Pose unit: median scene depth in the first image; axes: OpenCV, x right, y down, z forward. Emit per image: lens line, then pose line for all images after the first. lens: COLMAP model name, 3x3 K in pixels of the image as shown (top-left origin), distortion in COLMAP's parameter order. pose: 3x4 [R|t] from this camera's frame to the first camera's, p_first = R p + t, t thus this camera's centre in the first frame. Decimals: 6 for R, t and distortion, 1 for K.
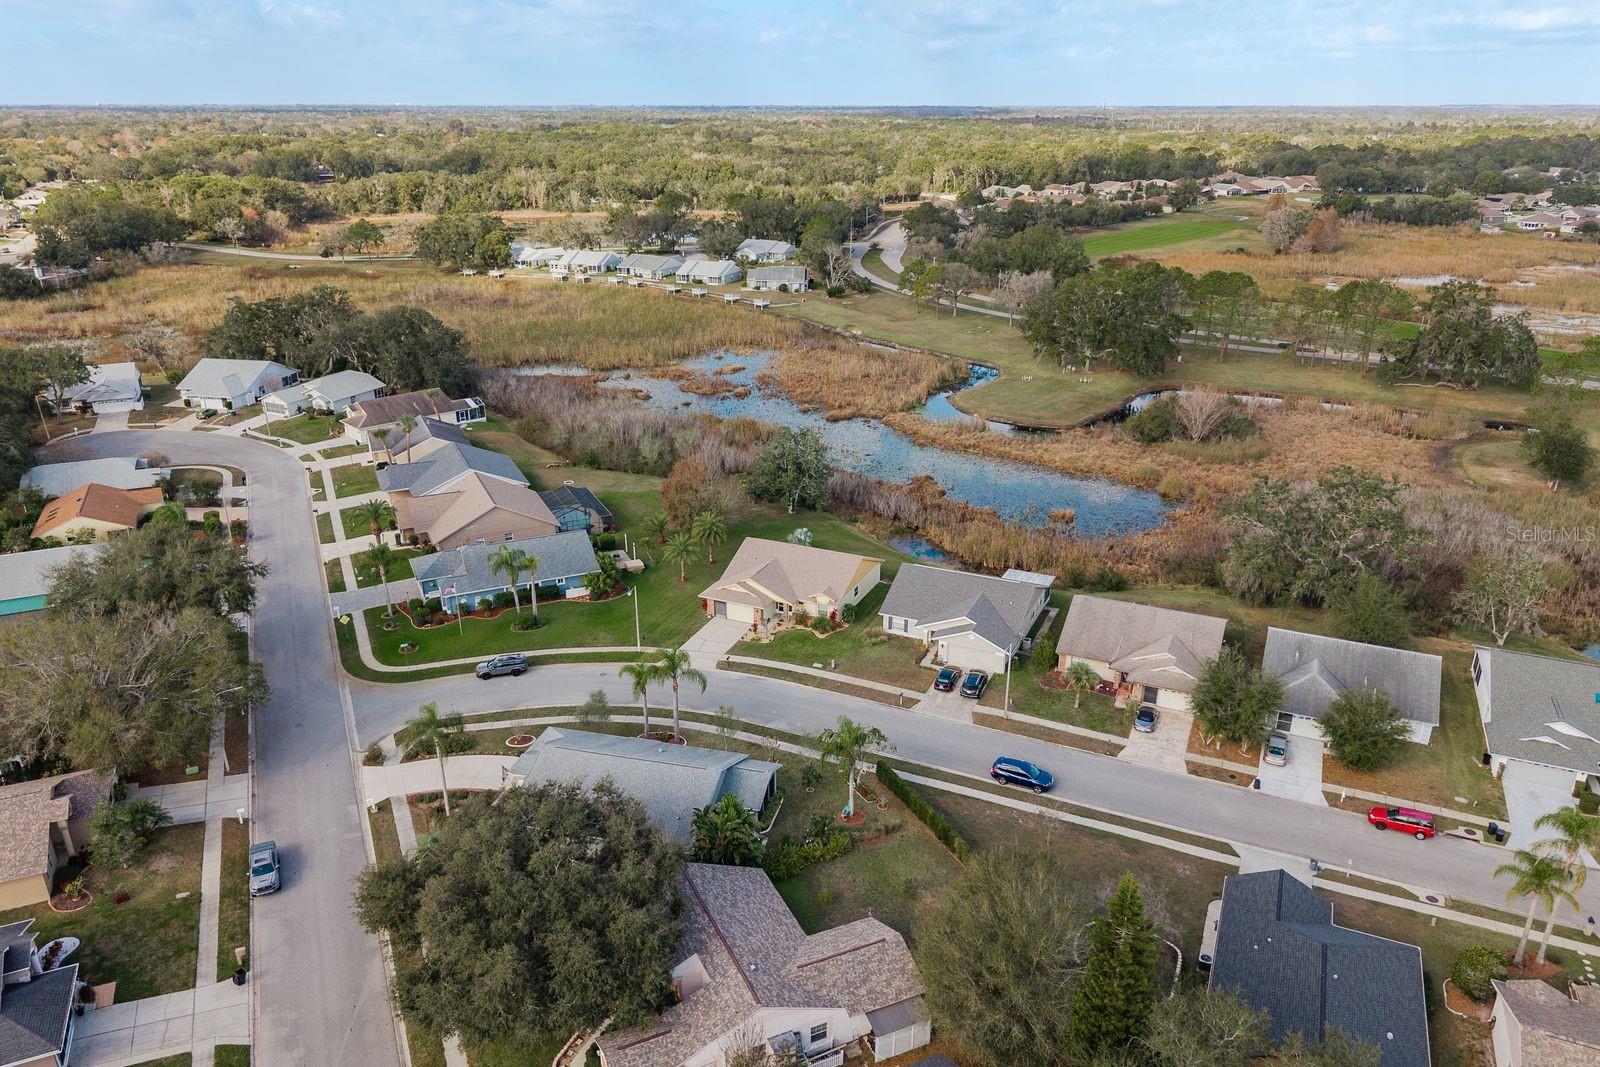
lens RADIAL K [[1150.0, 0, 800.0], [0, 1150.0, 533.5], [0, 0, 1]] dist [0.007420, 0.000242]
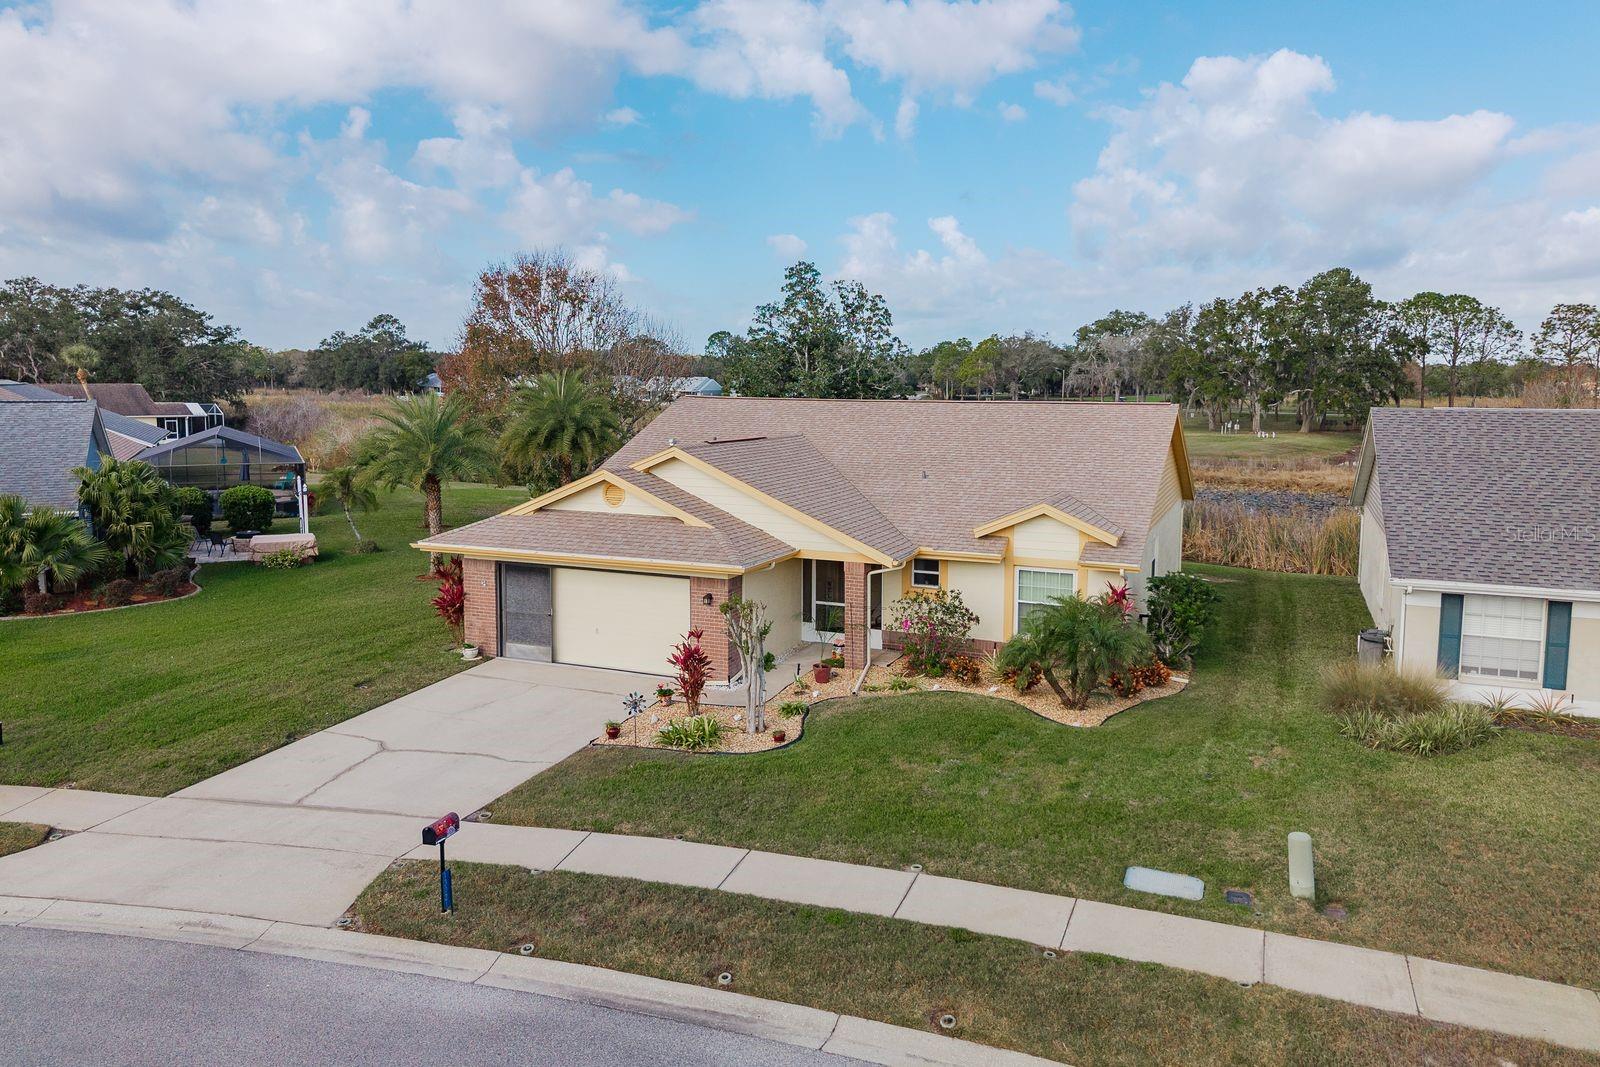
lens RADIAL K [[1150.0, 0, 800.0], [0, 1150.0, 533.5], [0, 0, 1]] dist [0.007420, 0.000242]
pose [[0.999804, -0.019766, -0.000622, -0.022051], [0.019244, 0.979659, -0.199743, 0.095955], [0.004557, 0.199692, 0.979848, 0.824147]]
